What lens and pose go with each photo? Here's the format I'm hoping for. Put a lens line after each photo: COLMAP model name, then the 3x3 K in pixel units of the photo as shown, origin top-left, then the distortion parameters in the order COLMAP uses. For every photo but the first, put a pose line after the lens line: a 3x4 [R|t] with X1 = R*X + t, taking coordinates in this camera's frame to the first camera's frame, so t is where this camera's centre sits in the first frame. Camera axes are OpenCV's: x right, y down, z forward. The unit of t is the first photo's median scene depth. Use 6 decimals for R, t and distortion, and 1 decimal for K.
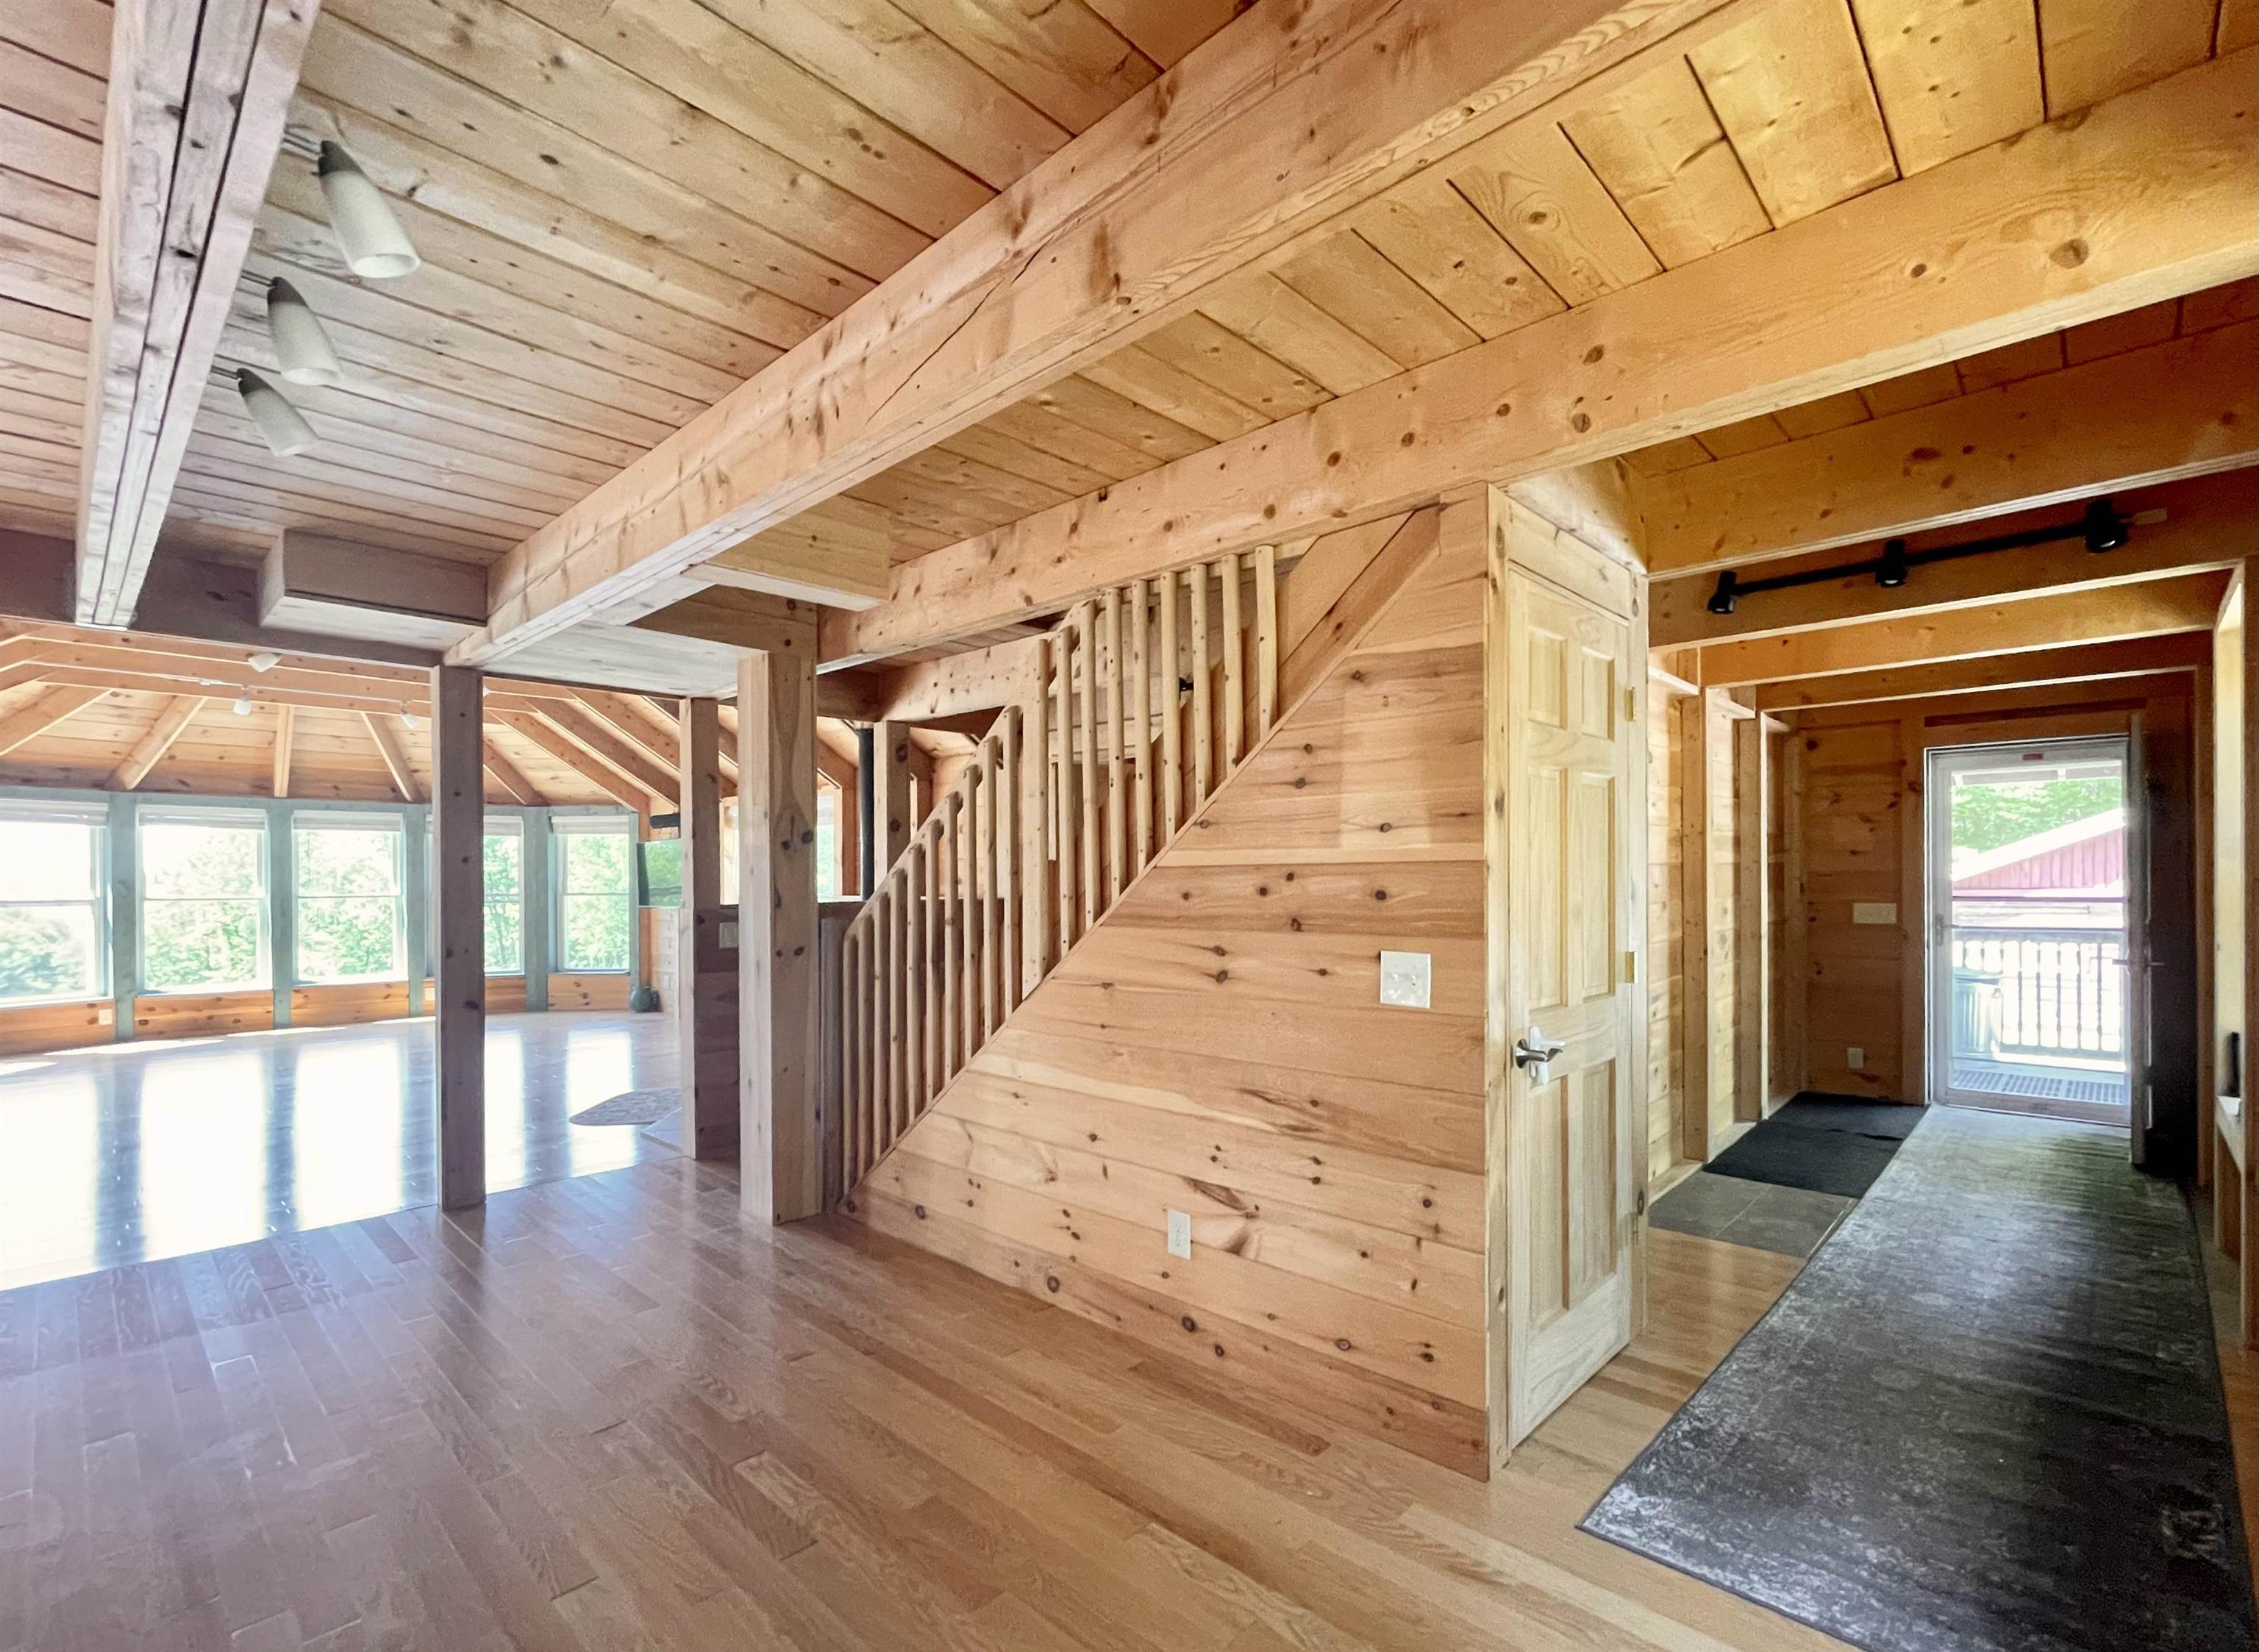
lens RADIAL K [[1023.2, 0, 1187.9], [0, 1023.2, 890.1], [0, 0, 1]] dist [-0.000146, -0.000813]
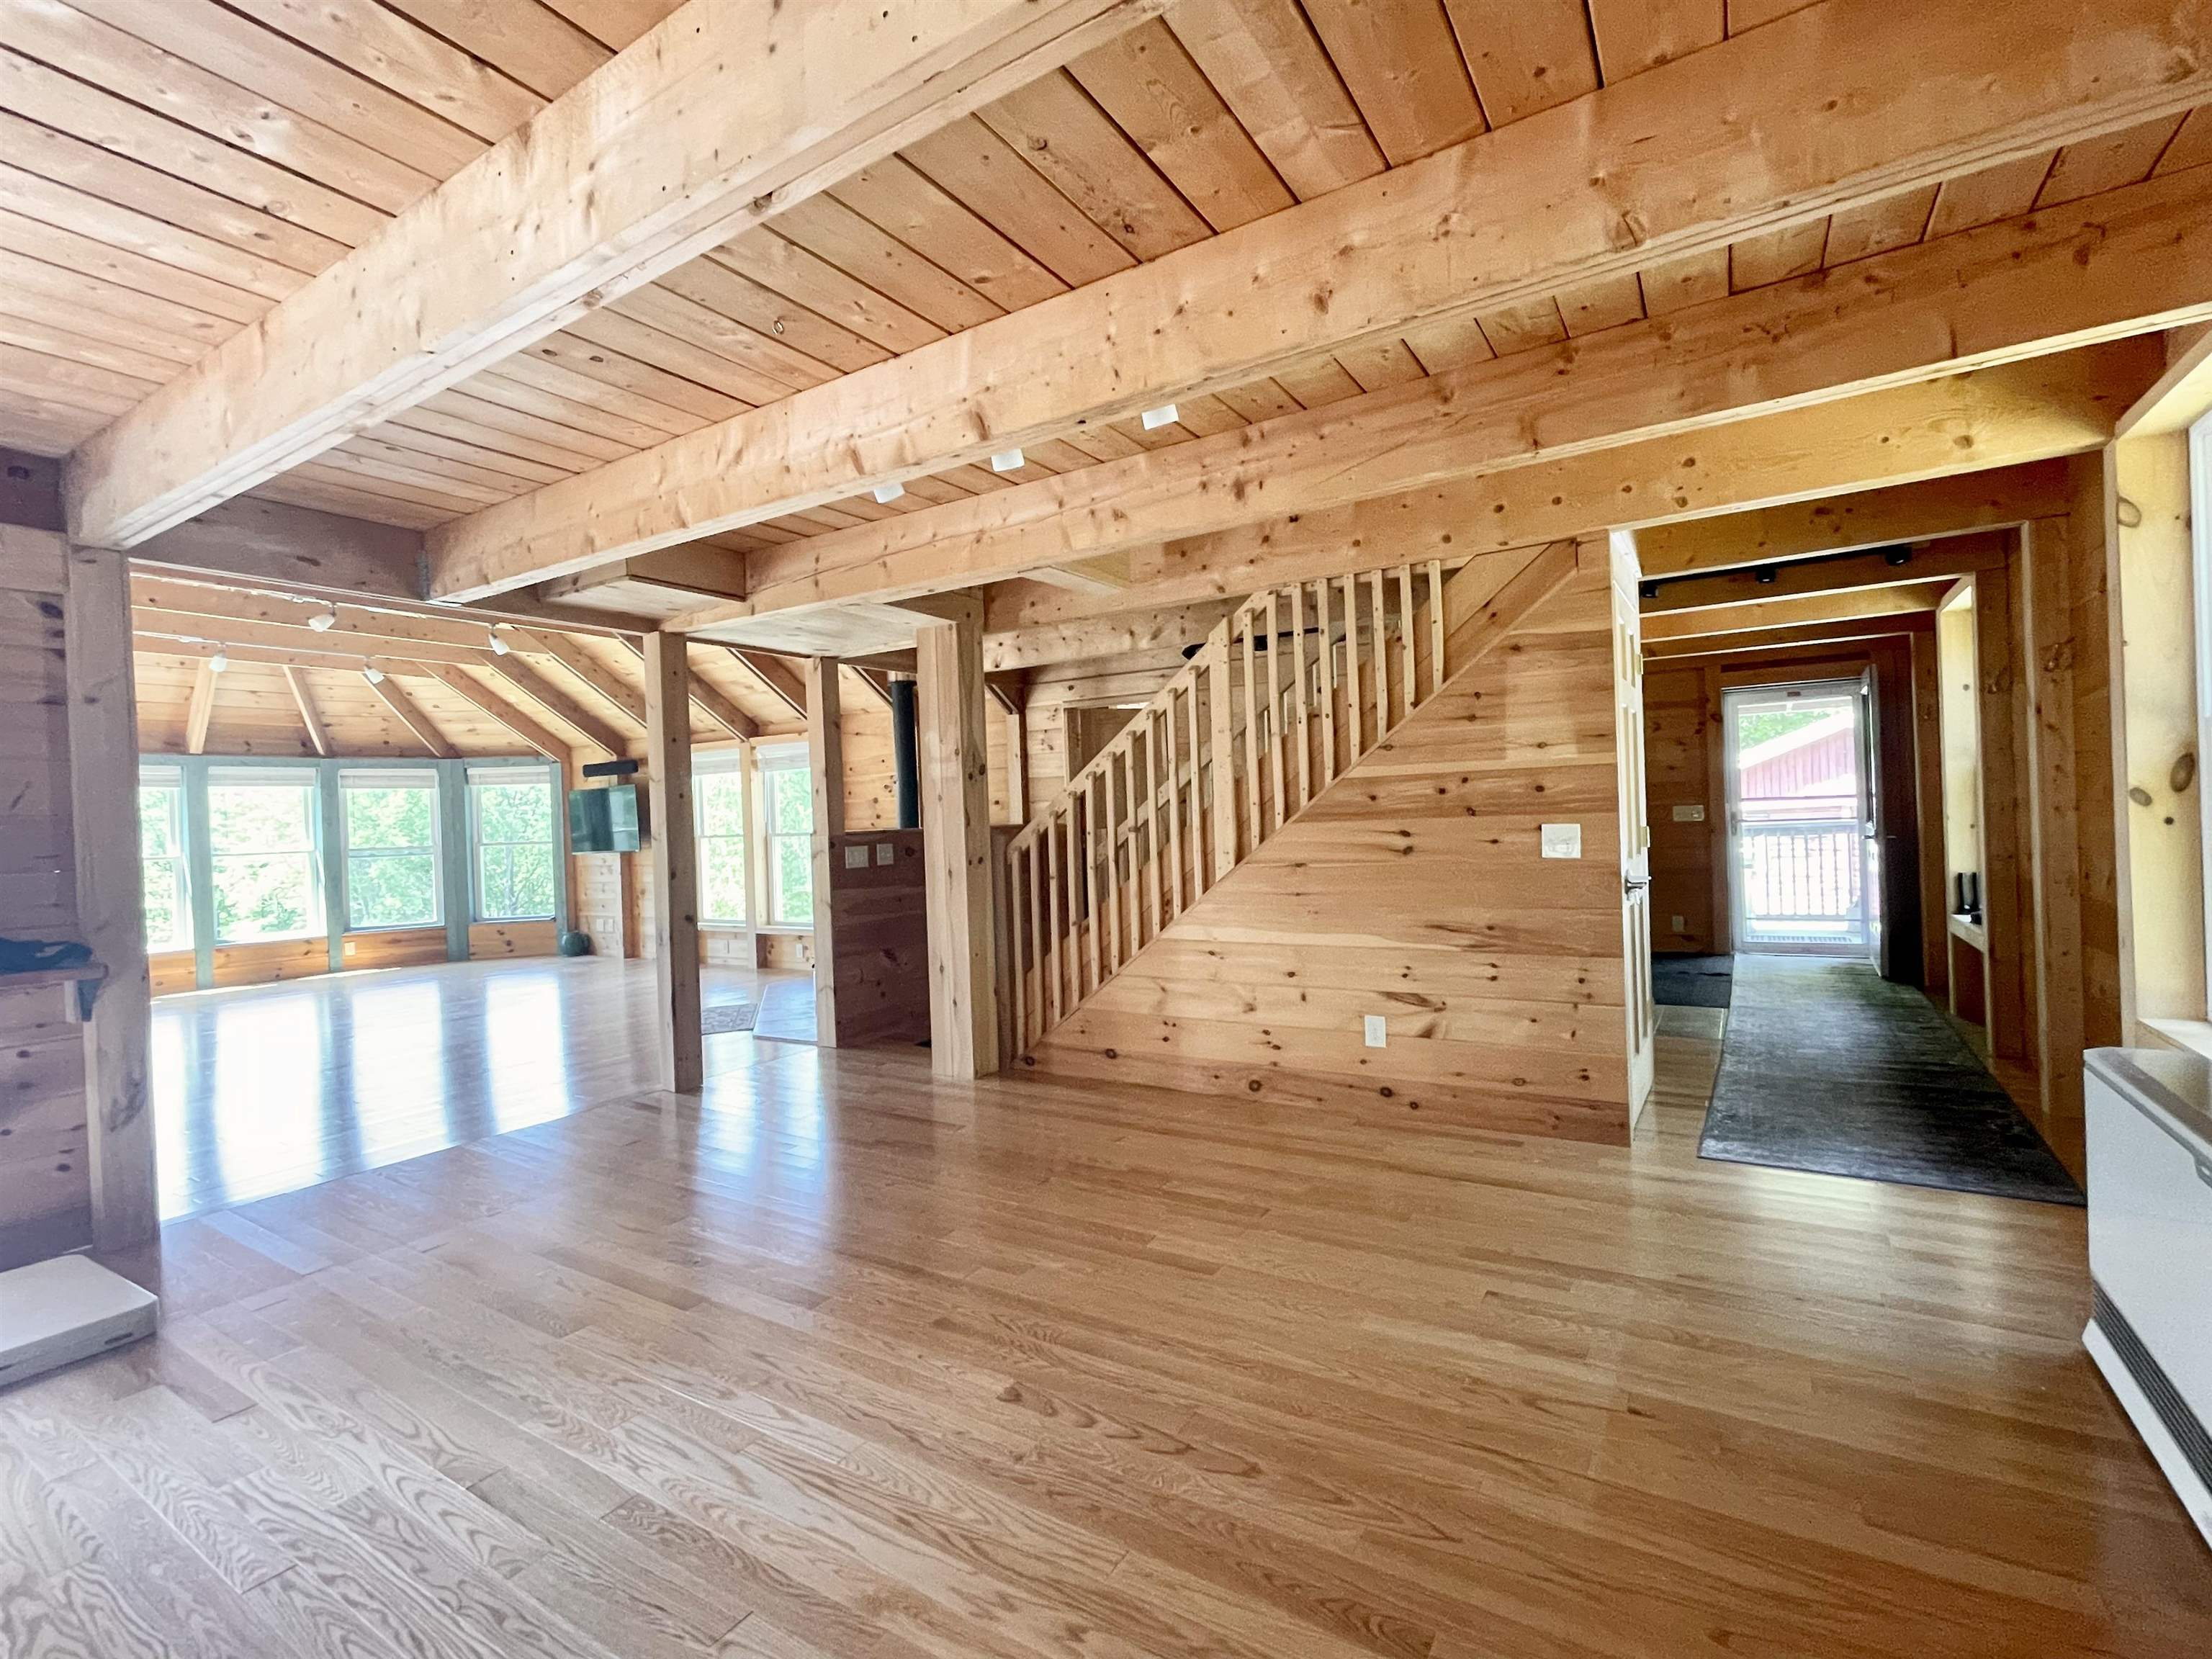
lens RADIAL K [[1016.6, 0, 1106.0], [0, 1016.6, 829.5], [0, 0, 1]] dist [-0.001351, -0.000091]
pose [[0.984761, -0.033567, 0.170645, -0.529951], [0.034118, 0.999418, -0.000296, 0.032795], [-0.170536, 0.006113, 0.985333, -0.302650]]
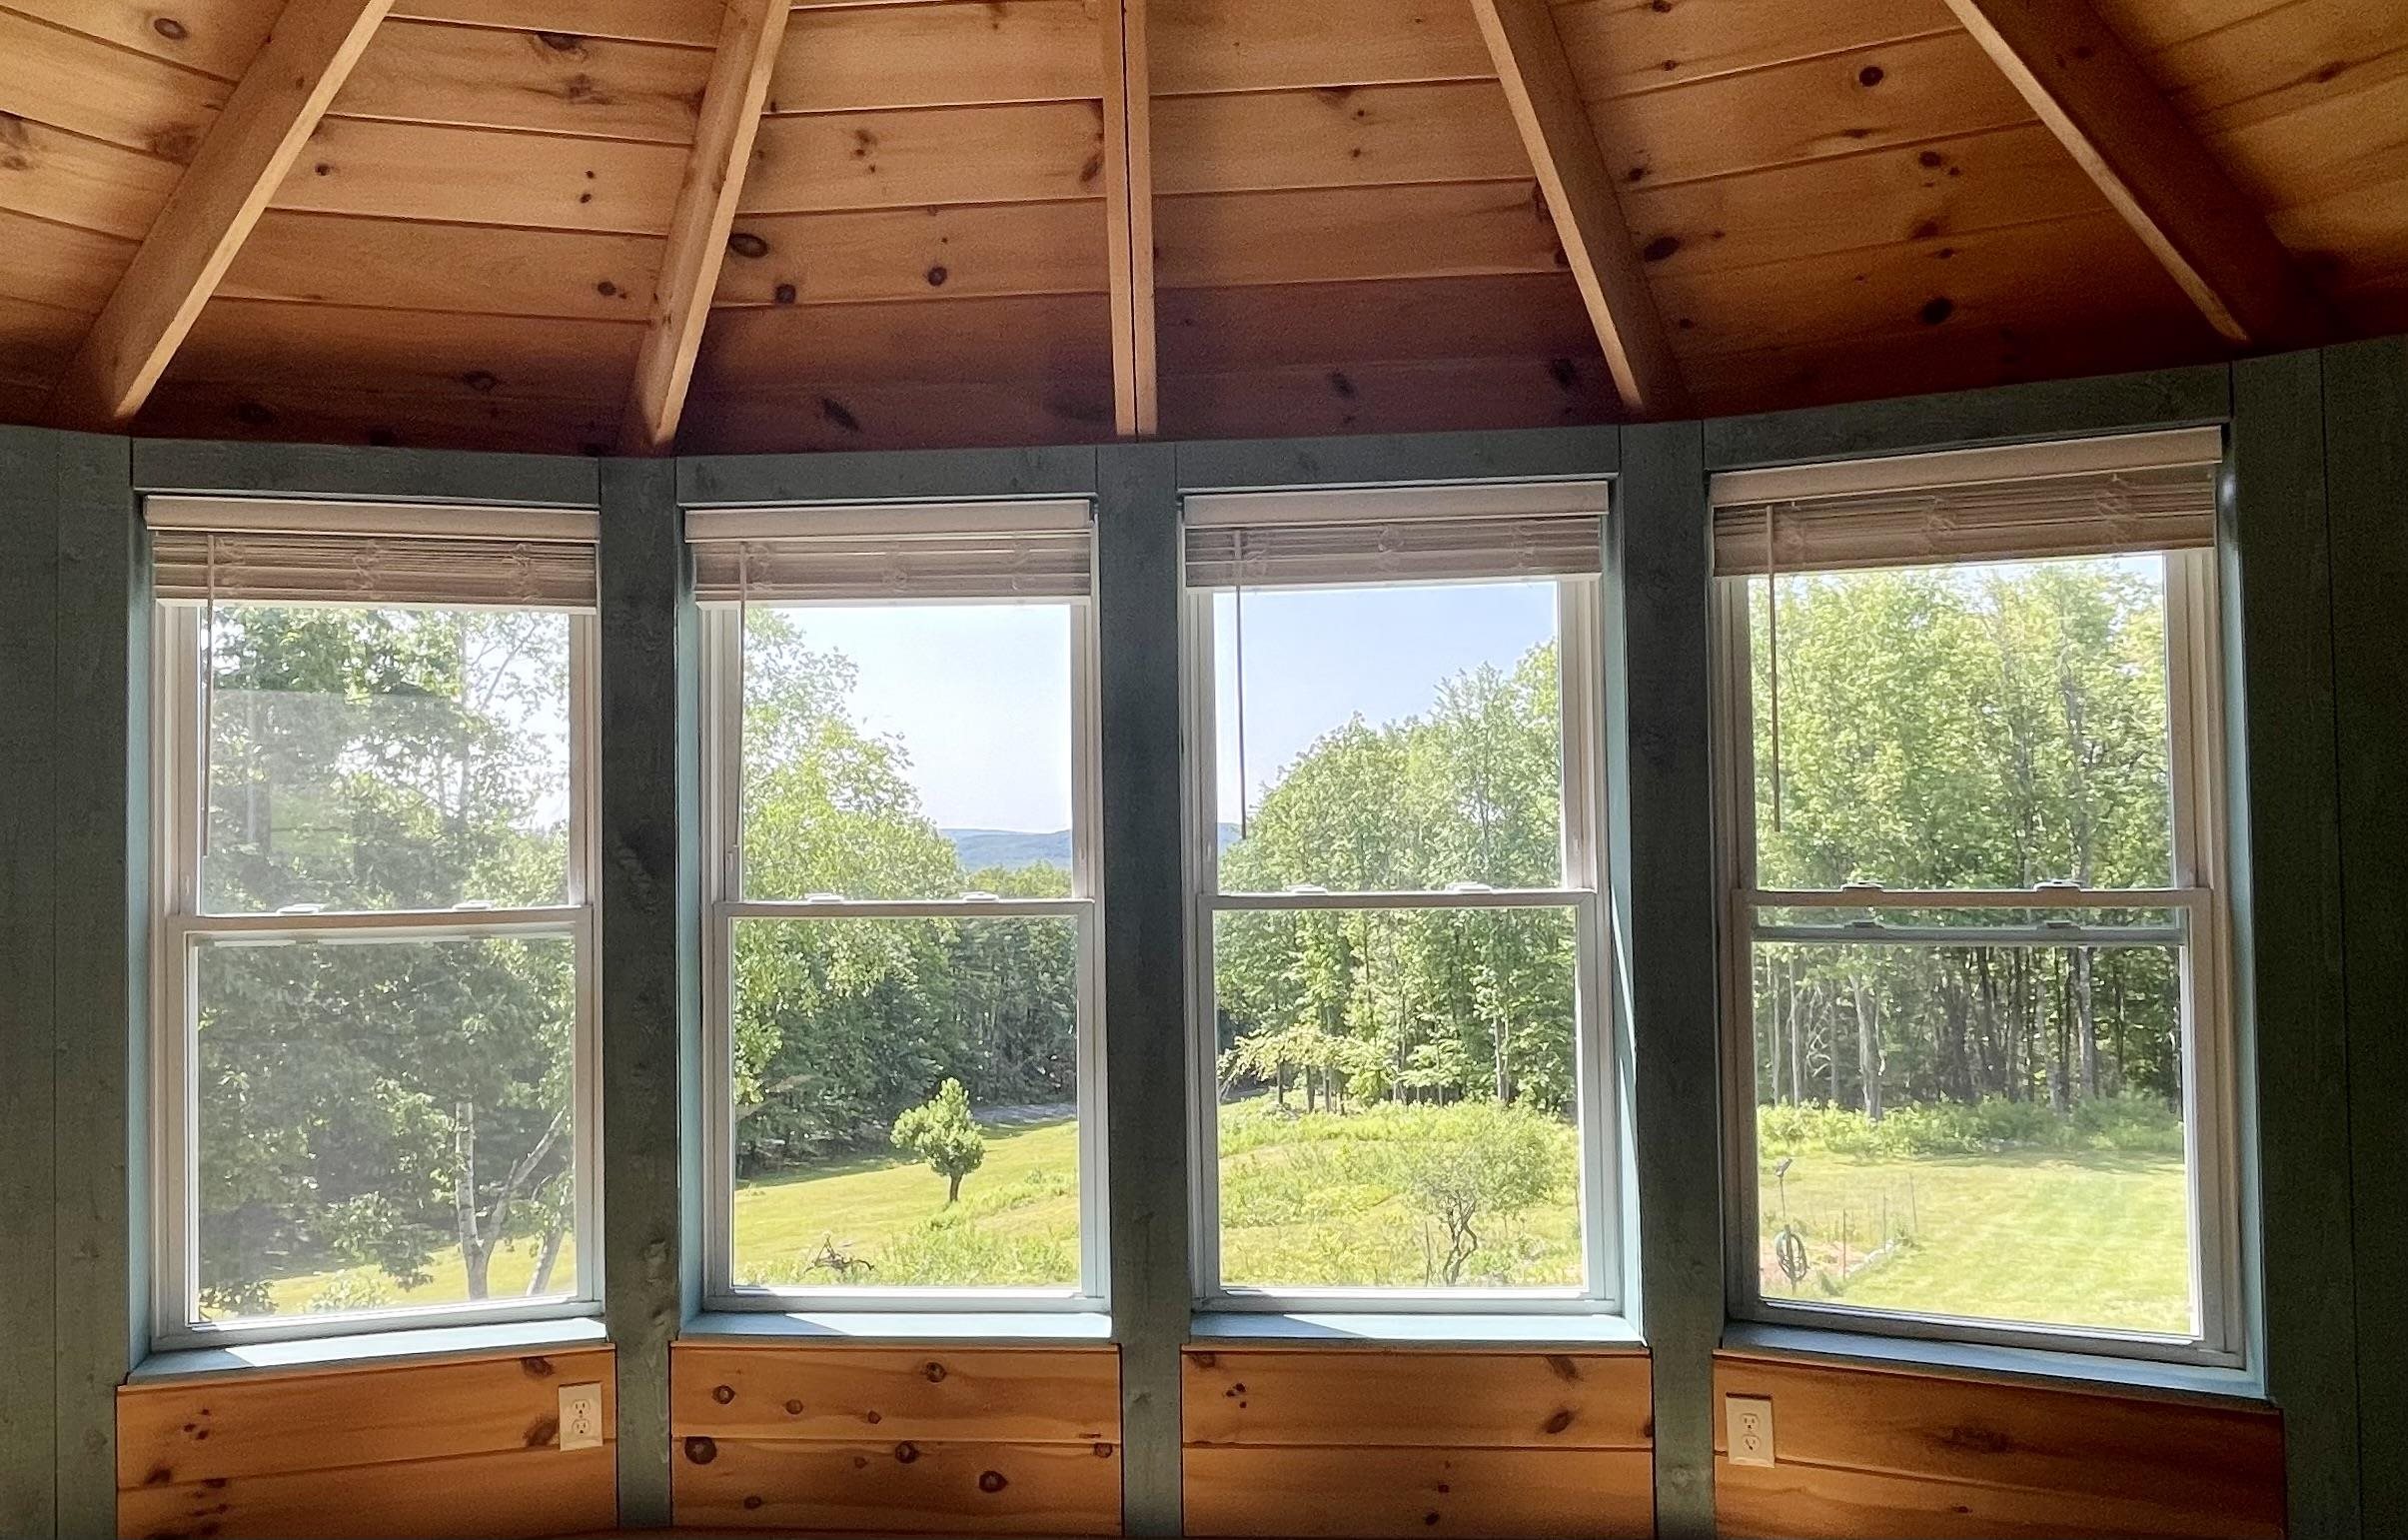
lens RADIAL K [[1608.2, 0, 1093.0], [0, 1608.2, 798.3], [0, 0, 1]] dist [-0.001118, 0.000737]
pose [[0.625339, -0.028395, -0.779836, -1.723585], [0.005748, 0.999478, -0.031783, -0.013831], [0.780332, 0.015393, 0.625176, 2.132725]]
